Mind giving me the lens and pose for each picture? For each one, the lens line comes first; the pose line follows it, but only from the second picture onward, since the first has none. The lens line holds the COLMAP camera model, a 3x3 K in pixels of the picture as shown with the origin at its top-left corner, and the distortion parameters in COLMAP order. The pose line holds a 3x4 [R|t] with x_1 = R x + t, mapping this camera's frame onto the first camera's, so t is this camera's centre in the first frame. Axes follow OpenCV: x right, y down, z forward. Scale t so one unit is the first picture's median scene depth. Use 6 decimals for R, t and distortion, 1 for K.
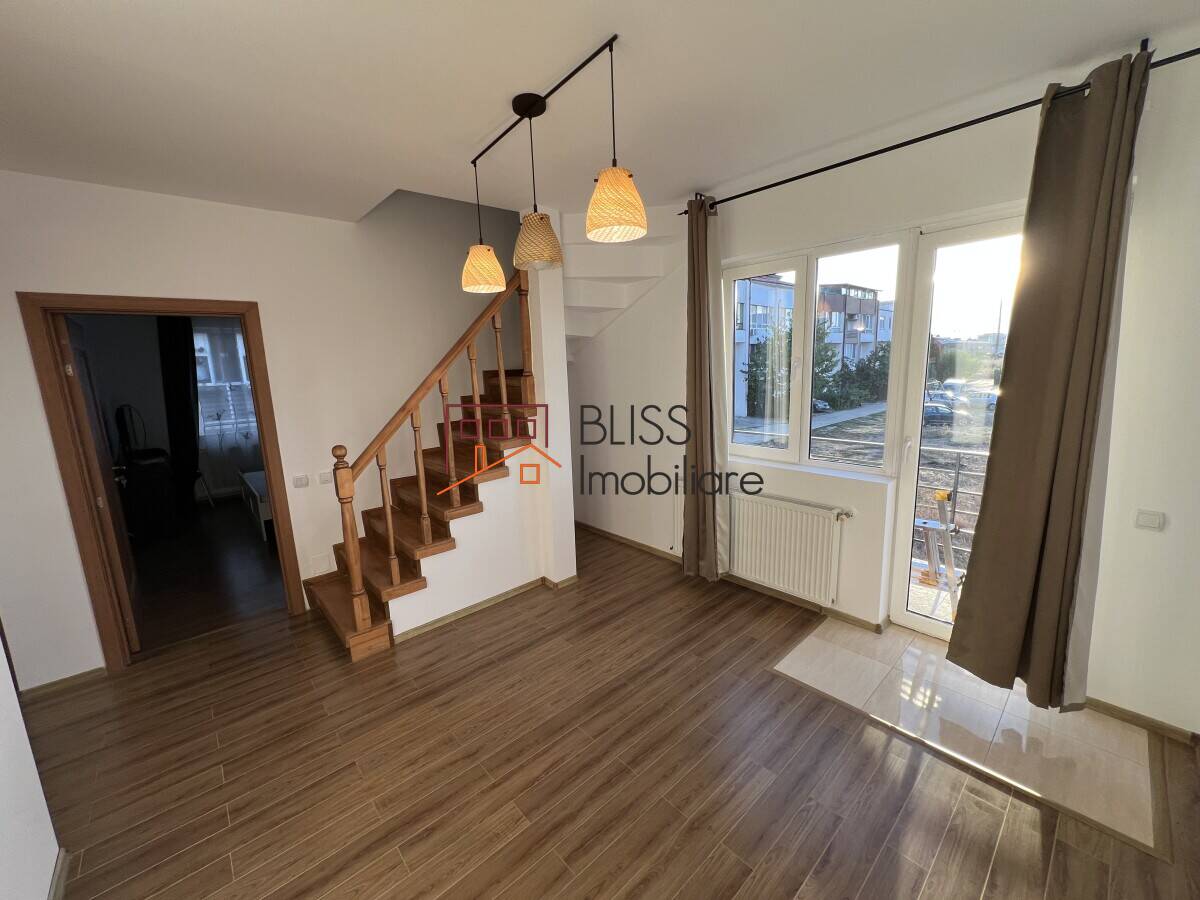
lens RADIAL K [[480.2, 0, 595.8], [0, 480.2, 446.6], [0, 0, 1]] dist [0.001644, -0.000798]
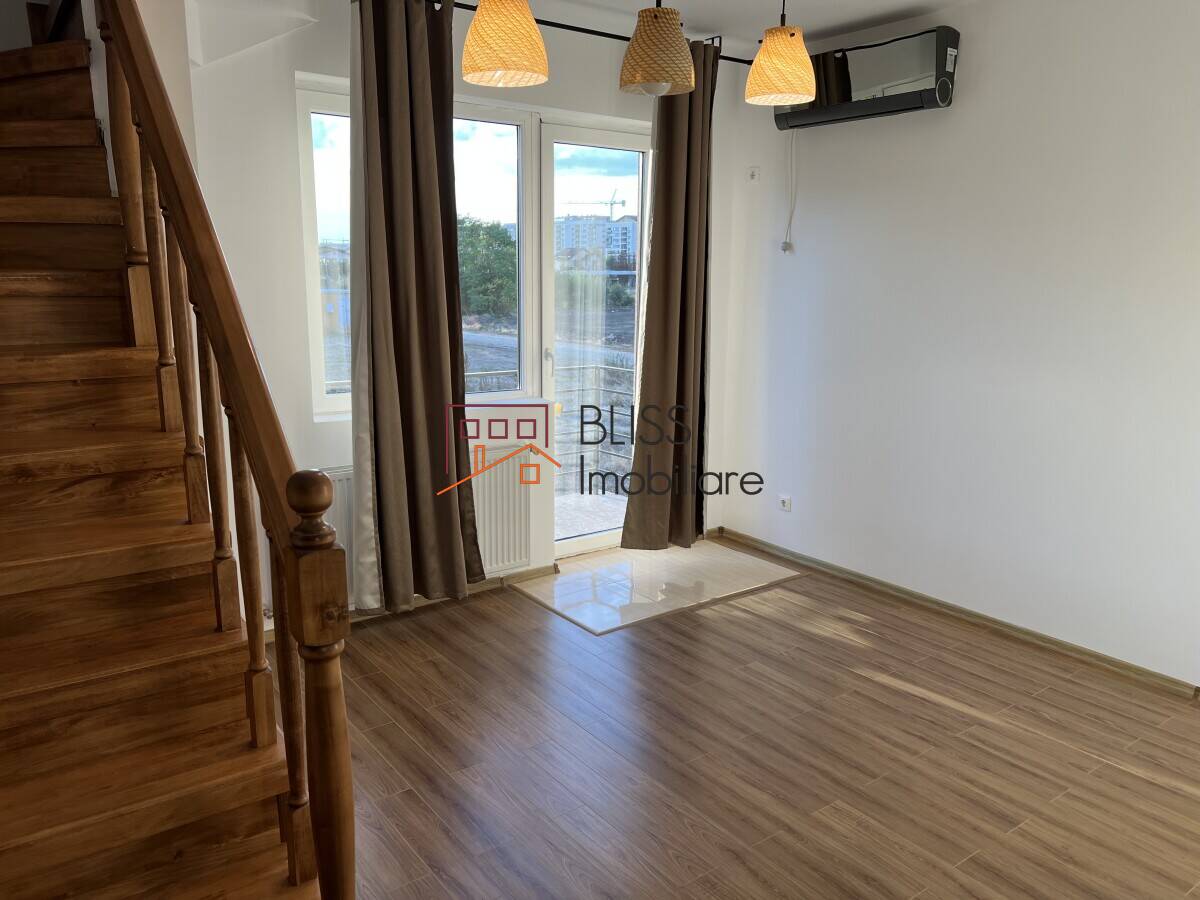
lens RADIAL K [[899.0, 0, 594.2], [0, 899.0, 458.9], [0, 0, 1]] dist [0.052886, -0.062202]
pose [[0.092667, -0.173009, 0.980551, -1.452281], [0.161796, 0.974317, 0.156618, -0.096650], [-0.982464, 0.144136, 0.118279, 1.029772]]
